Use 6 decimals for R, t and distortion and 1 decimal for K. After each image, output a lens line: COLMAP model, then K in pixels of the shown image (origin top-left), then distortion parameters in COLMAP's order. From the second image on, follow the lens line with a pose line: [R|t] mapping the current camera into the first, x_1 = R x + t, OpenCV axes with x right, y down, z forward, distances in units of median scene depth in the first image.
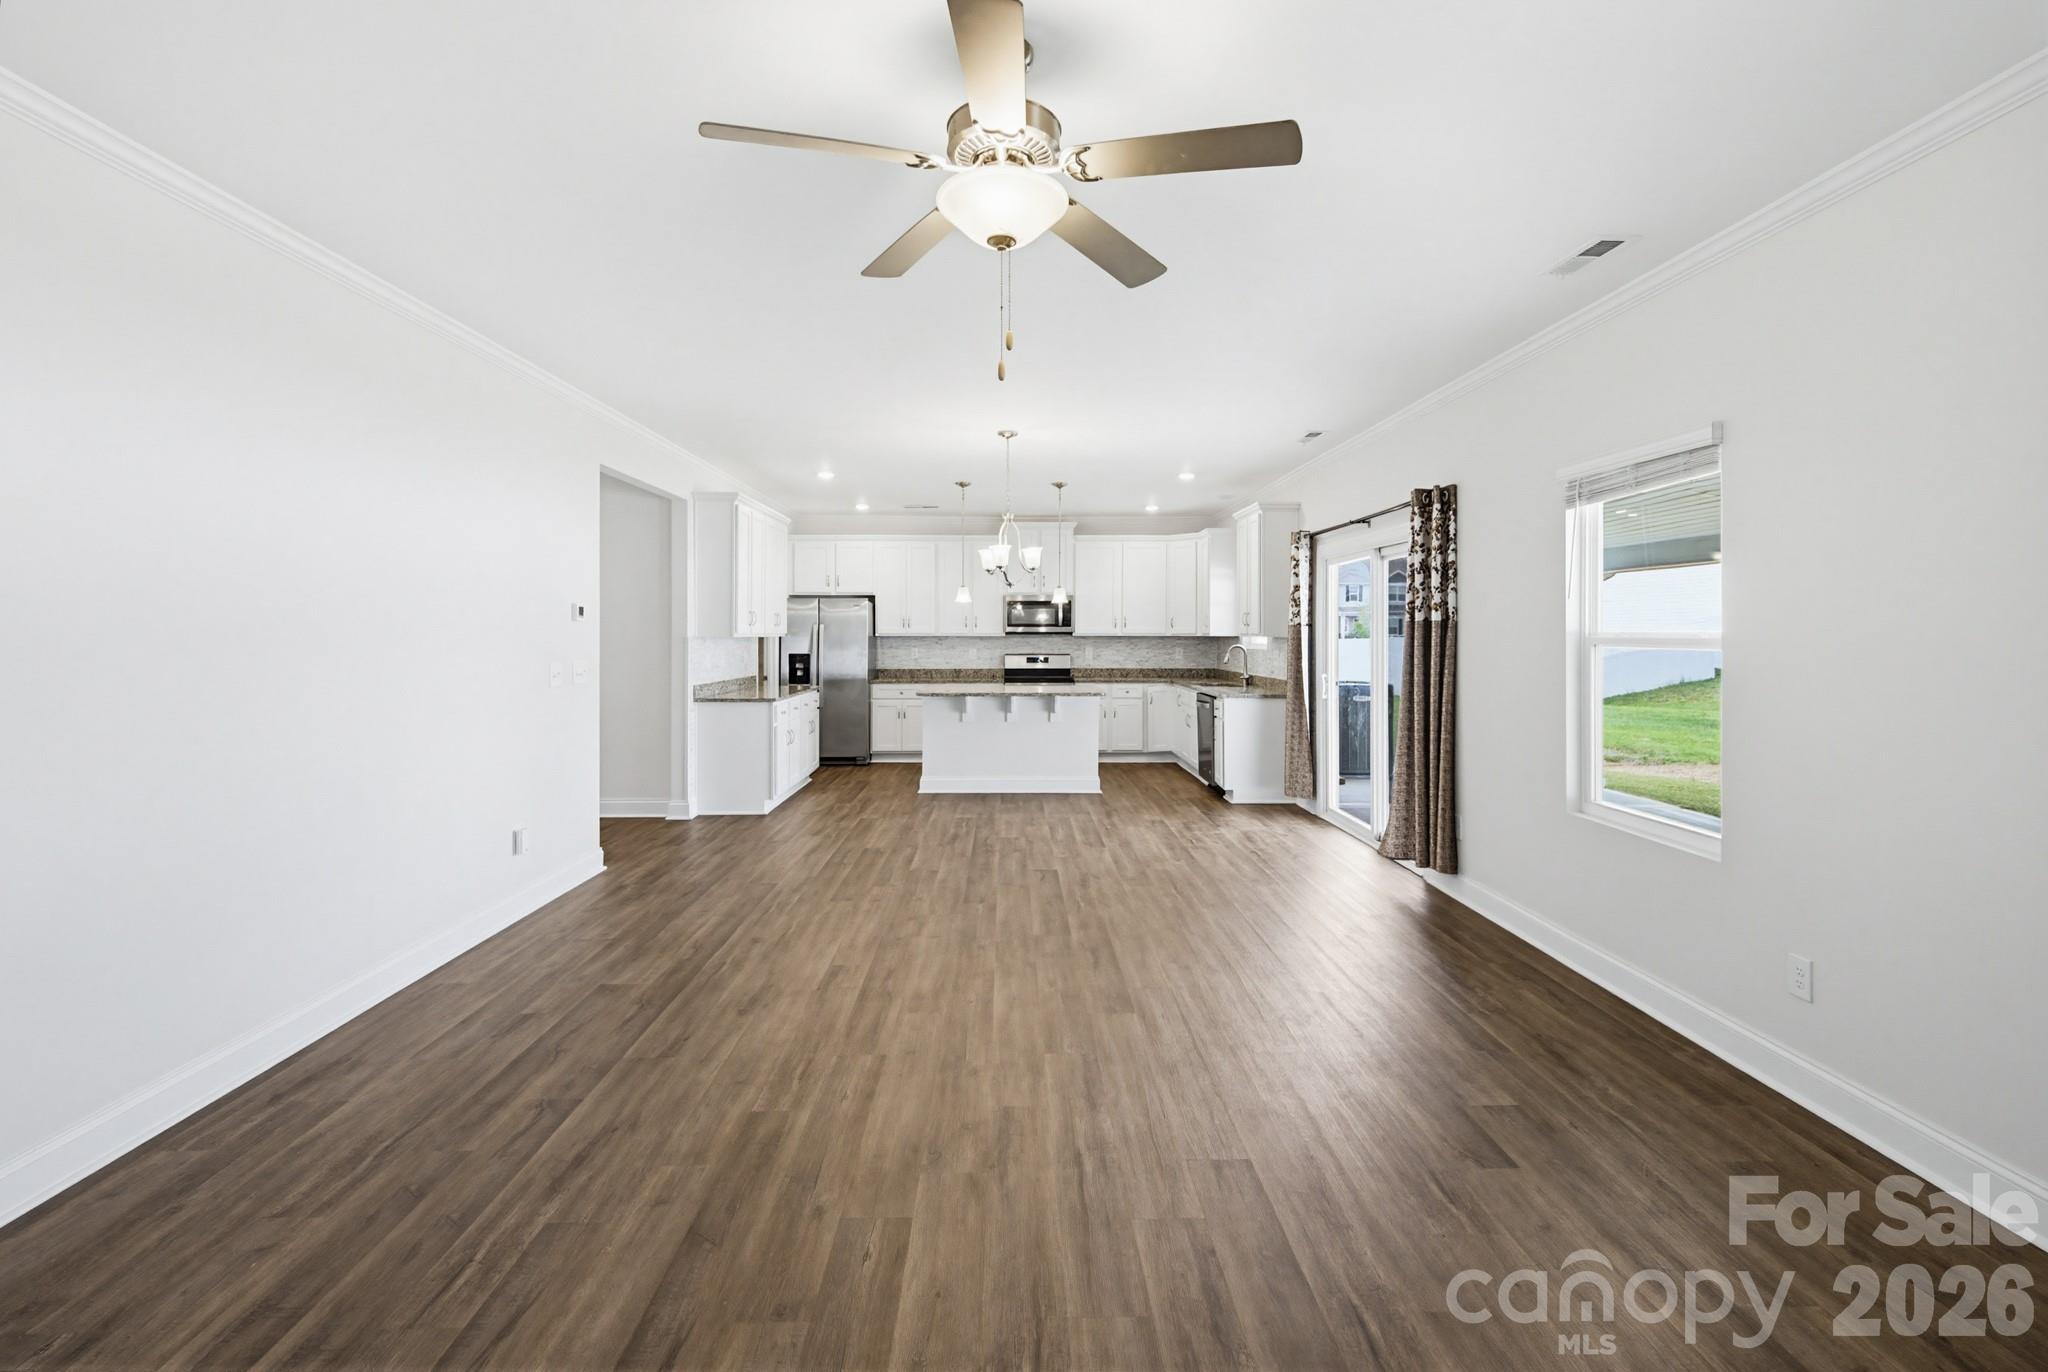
lens RADIAL K [[947.1, 0, 1022.7], [0, 947.1, 619.5], [0, 0, 1]] dist [0.000776, -0.000485]
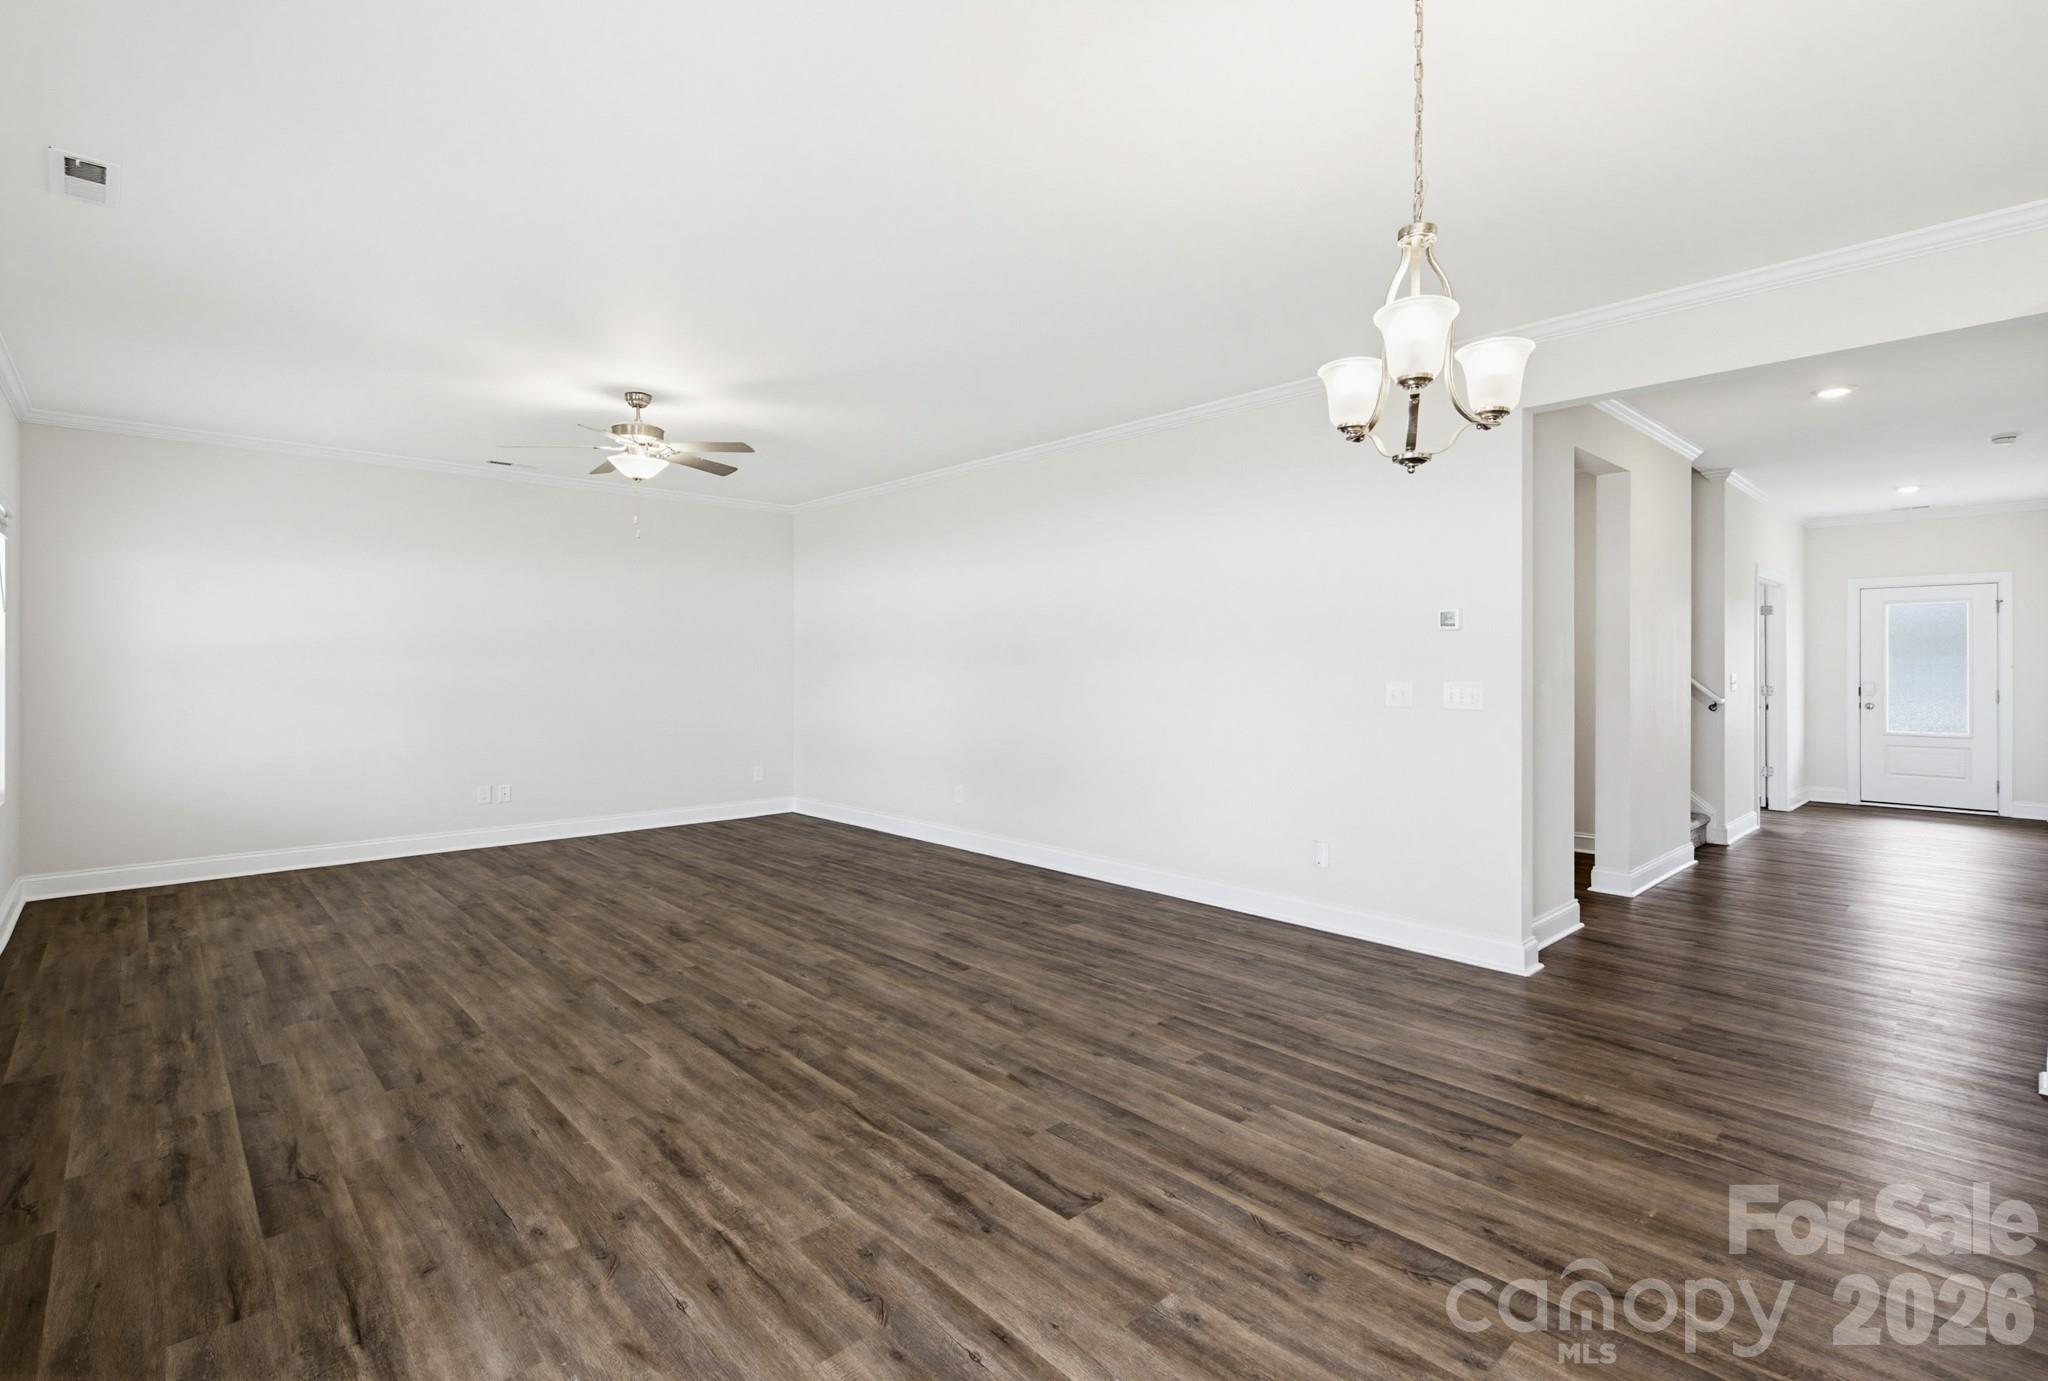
lens RADIAL K [[950.3, 0, 1020.7], [0, 950.3, 664.5], [0, 0, 1]] dist [-0.000772, -0.000098]
pose [[-0.743968, 0.001181, -0.668215, 0.179980], [0.008953, 0.999926, -0.008202, 0.018369], [0.668156, -0.012085, -0.743923, 0.725439]]
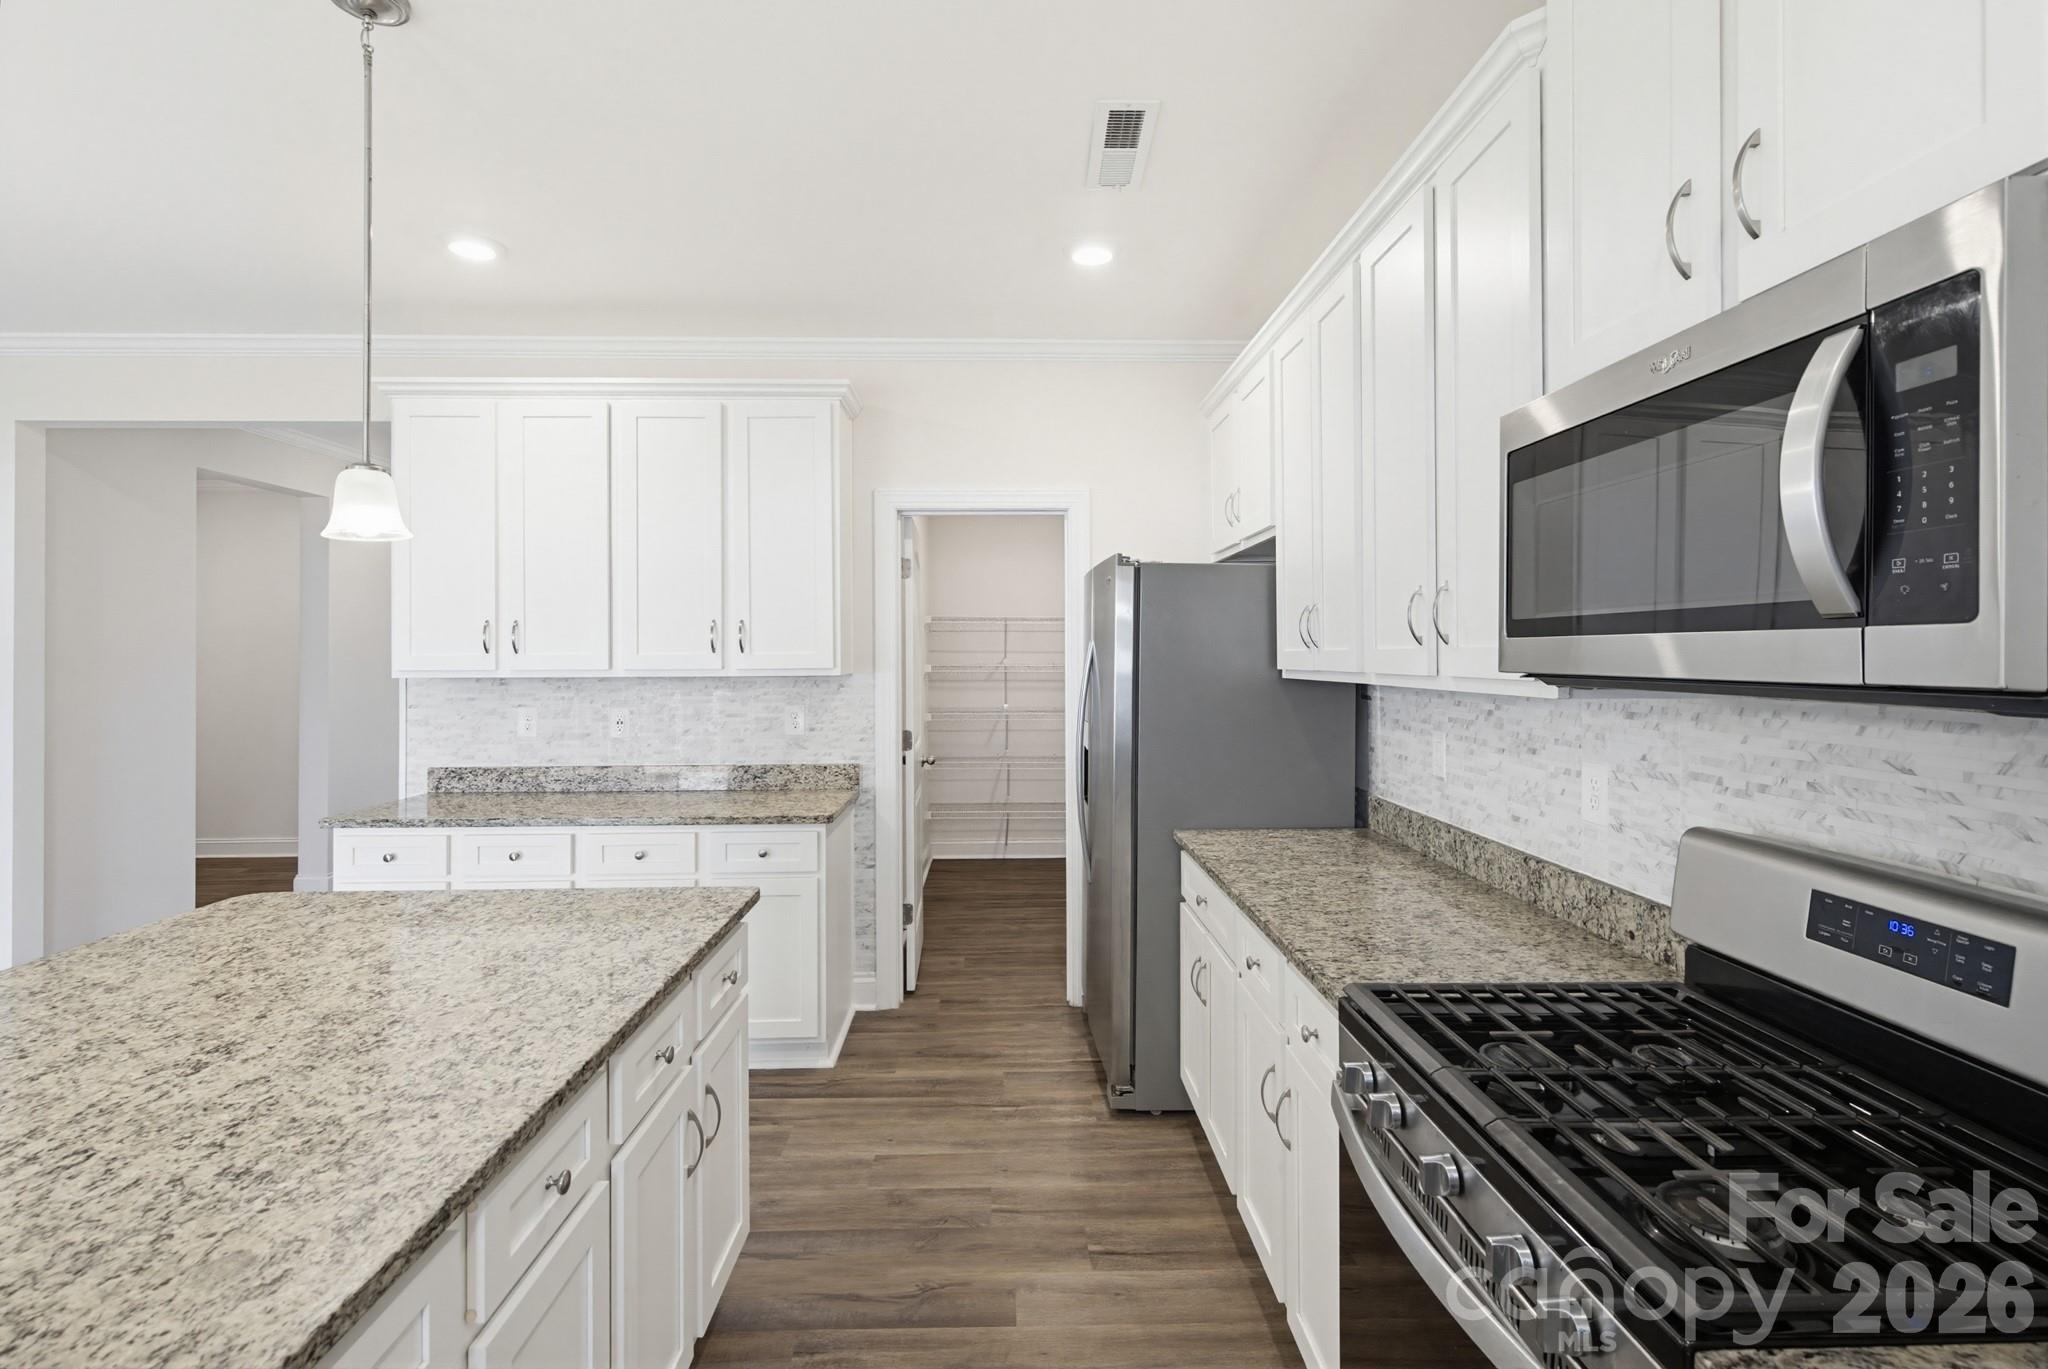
lens RADIAL K [[929.1, 0, 1019.3], [0, 929.1, 644.7], [0, 0, 1]] dist [0.000571, -0.000220]
pose [[0.015861, -0.009309, -0.999831, 0.128797], [0.018911, 0.999781, -0.009009, 0.008861], [0.999695, -0.018765, 0.016033, 0.969636]]
